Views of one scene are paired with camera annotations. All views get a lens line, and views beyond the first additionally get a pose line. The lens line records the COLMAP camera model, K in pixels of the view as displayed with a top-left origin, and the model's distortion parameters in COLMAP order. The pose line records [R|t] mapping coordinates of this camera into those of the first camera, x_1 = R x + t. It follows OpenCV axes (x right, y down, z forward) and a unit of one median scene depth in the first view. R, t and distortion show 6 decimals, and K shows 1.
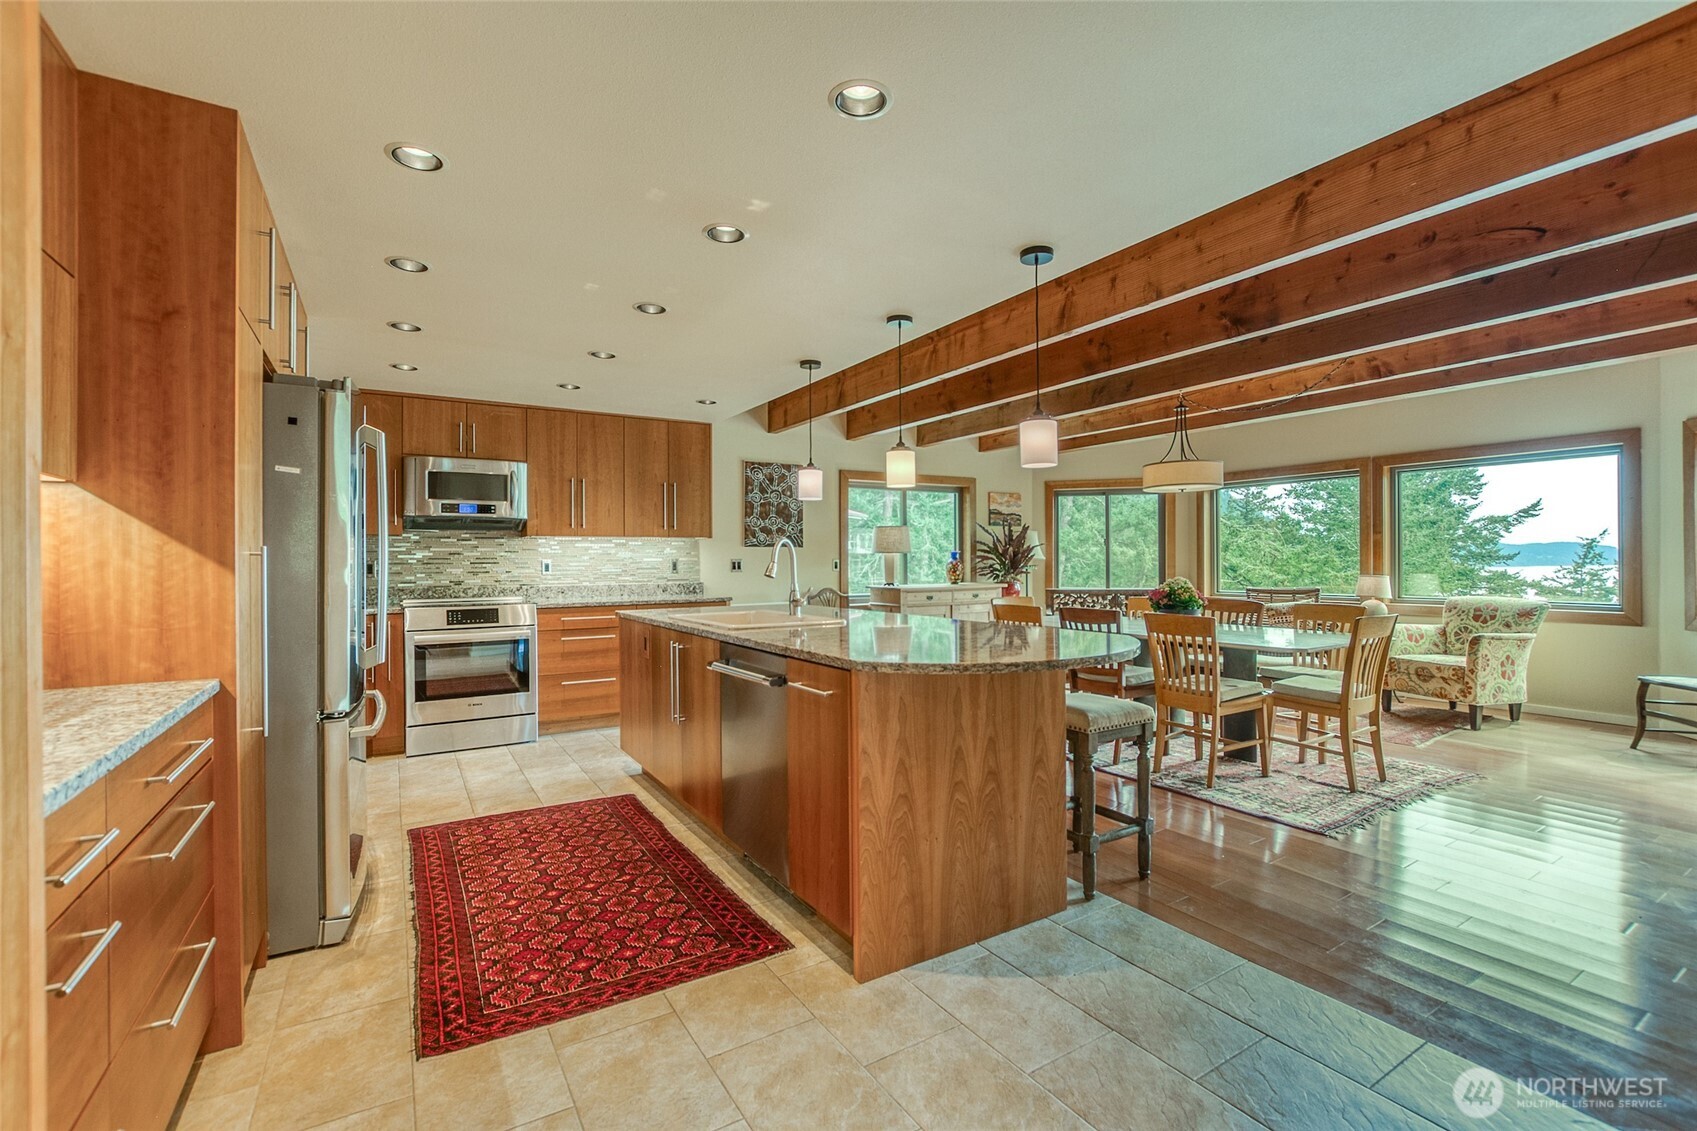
lens RADIAL K [[765.5, 0, 881.1], [0, 765.5, 561.6], [0, 0, 1]] dist [-0.018297, 0.000909]
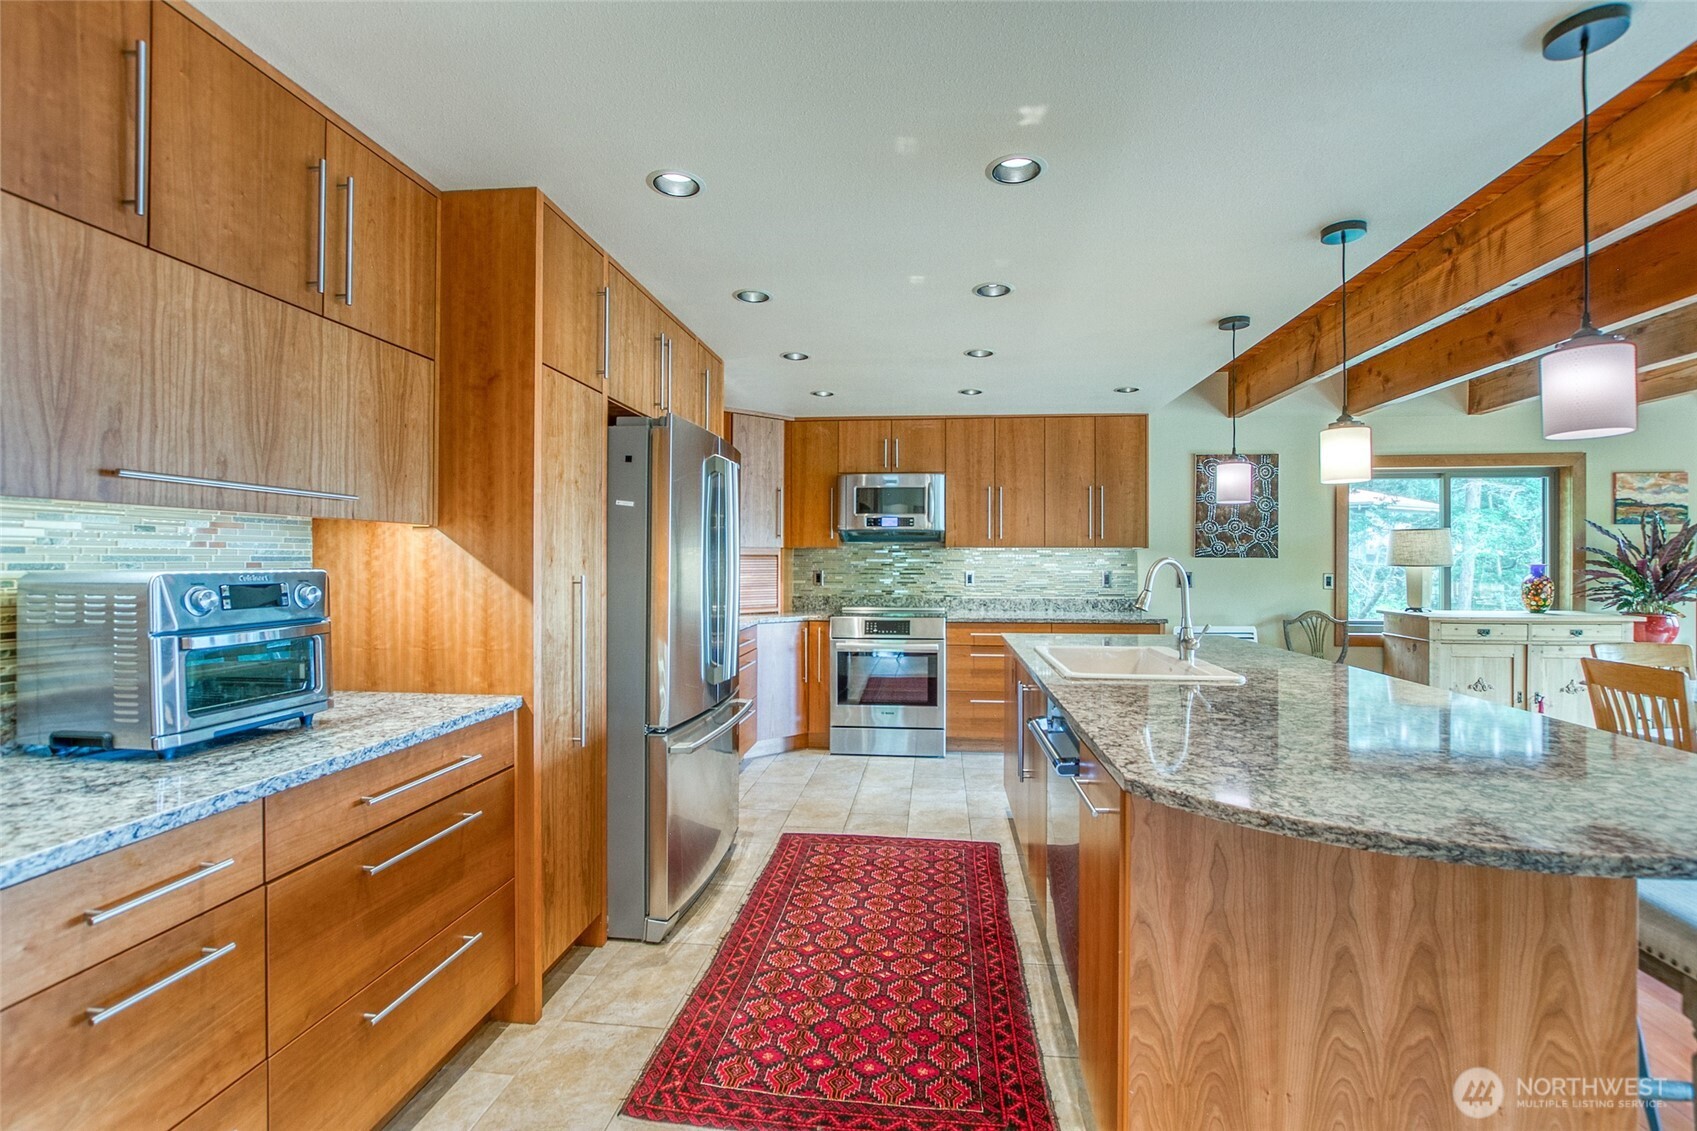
lens RADIAL K [[762.2, 0, 862.5], [0, 762.2, 557.9], [0, 0, 1]] dist [-0.018095, 0.000853]
pose [[0.770014, 0.007886, -0.637979, 0.103041], [-0.008845, 0.999959, 0.001685, -0.025039], [0.637966, 0.004345, 0.770052, 0.195573]]
